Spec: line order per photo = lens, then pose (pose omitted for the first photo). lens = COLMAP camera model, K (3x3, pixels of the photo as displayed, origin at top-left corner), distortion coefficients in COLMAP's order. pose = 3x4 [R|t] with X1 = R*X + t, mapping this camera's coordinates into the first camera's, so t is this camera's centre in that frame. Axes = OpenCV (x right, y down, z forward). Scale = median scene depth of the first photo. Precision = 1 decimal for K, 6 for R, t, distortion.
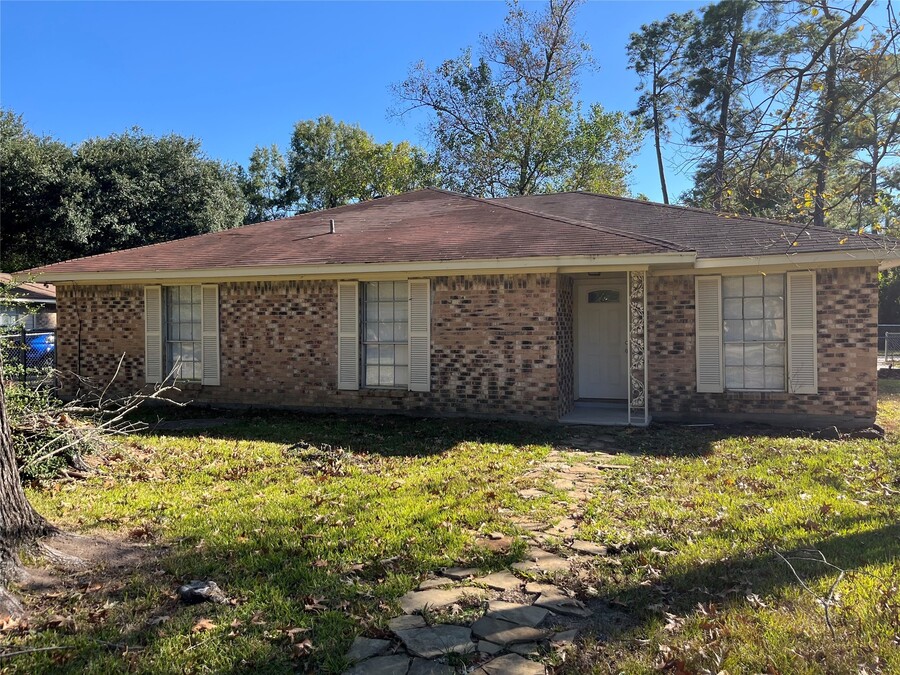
lens RADIAL K [[686.4, 0, 452.2], [0, 686.4, 334.9], [0, 0, 1]] dist [0.067805, -0.086502]
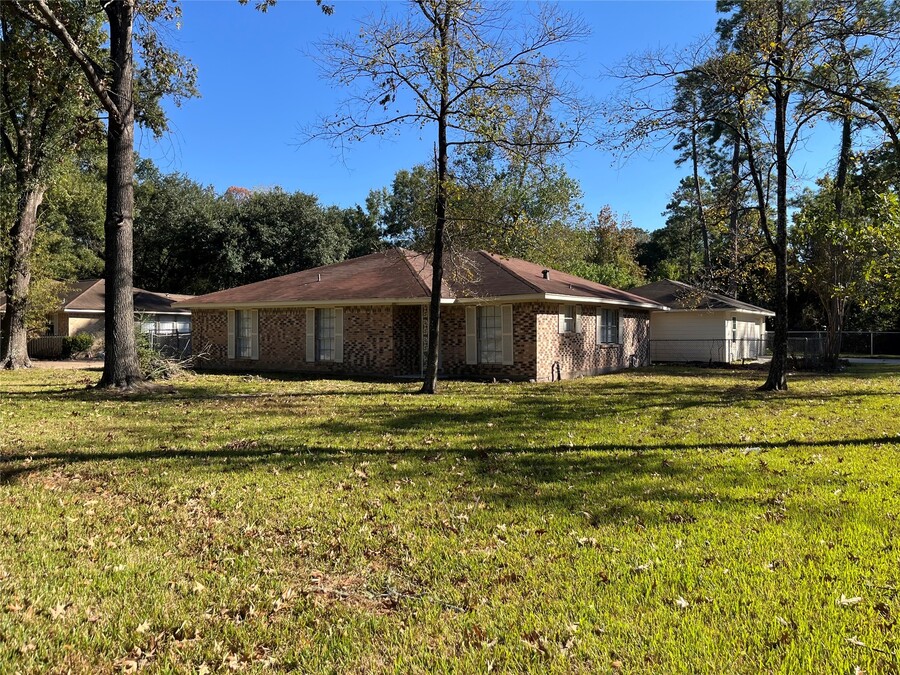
lens RADIAL K [[686.4, 0, 447.4], [0, 686.4, 338.0], [0, 0, 1]] dist [0.067805, -0.086502]
pose [[0.969437, 0.006747, -0.245248, 0.646172], [-0.007481, 0.999970, -0.002059, 0.009392], [0.245227, 0.003831, 0.969458, -0.760668]]
